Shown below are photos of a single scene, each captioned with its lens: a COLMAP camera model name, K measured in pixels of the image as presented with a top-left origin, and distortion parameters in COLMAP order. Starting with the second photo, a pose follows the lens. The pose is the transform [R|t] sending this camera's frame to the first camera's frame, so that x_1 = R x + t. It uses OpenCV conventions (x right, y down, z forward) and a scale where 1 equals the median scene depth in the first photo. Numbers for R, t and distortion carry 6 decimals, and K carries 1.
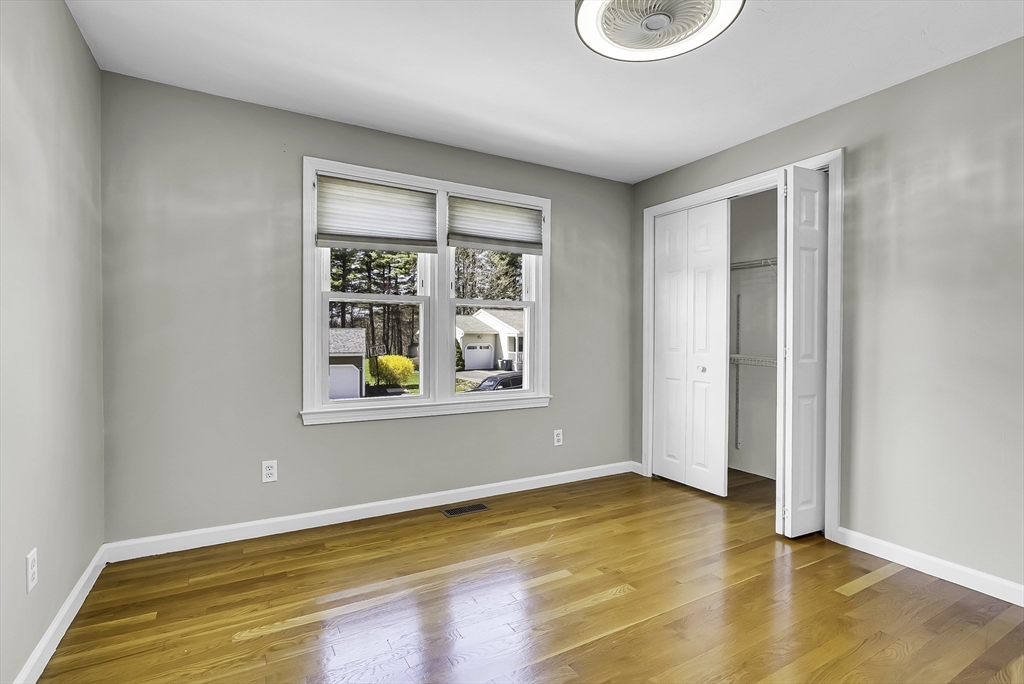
lens RADIAL K [[465.0, 0, 514.2], [0, 465.0, 345.7], [0, 0, 1]] dist [-0.010922, 0.003629]
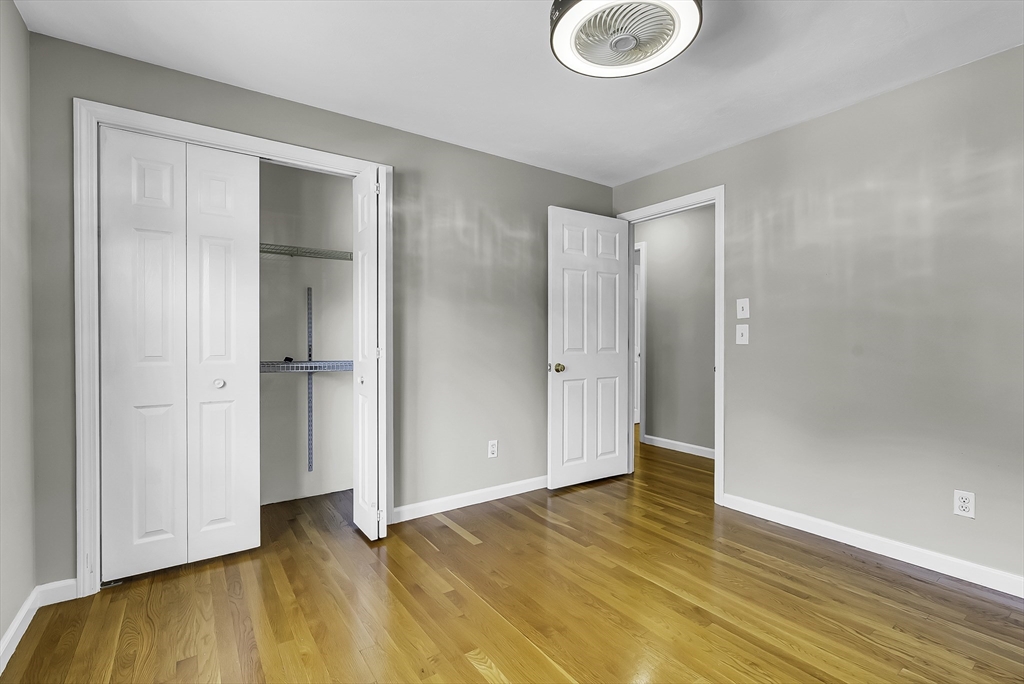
lens RADIAL K [[465.0, 0, 543.9], [0, 465.0, 339.9], [0, 0, 1]] dist [-0.010922, 0.003629]
pose [[-0.102408, -0.012596, 0.994663, -0.404016], [0.017093, 0.999750, 0.014420, -0.019815], [-0.994596, 0.018478, -0.102167, 0.698860]]
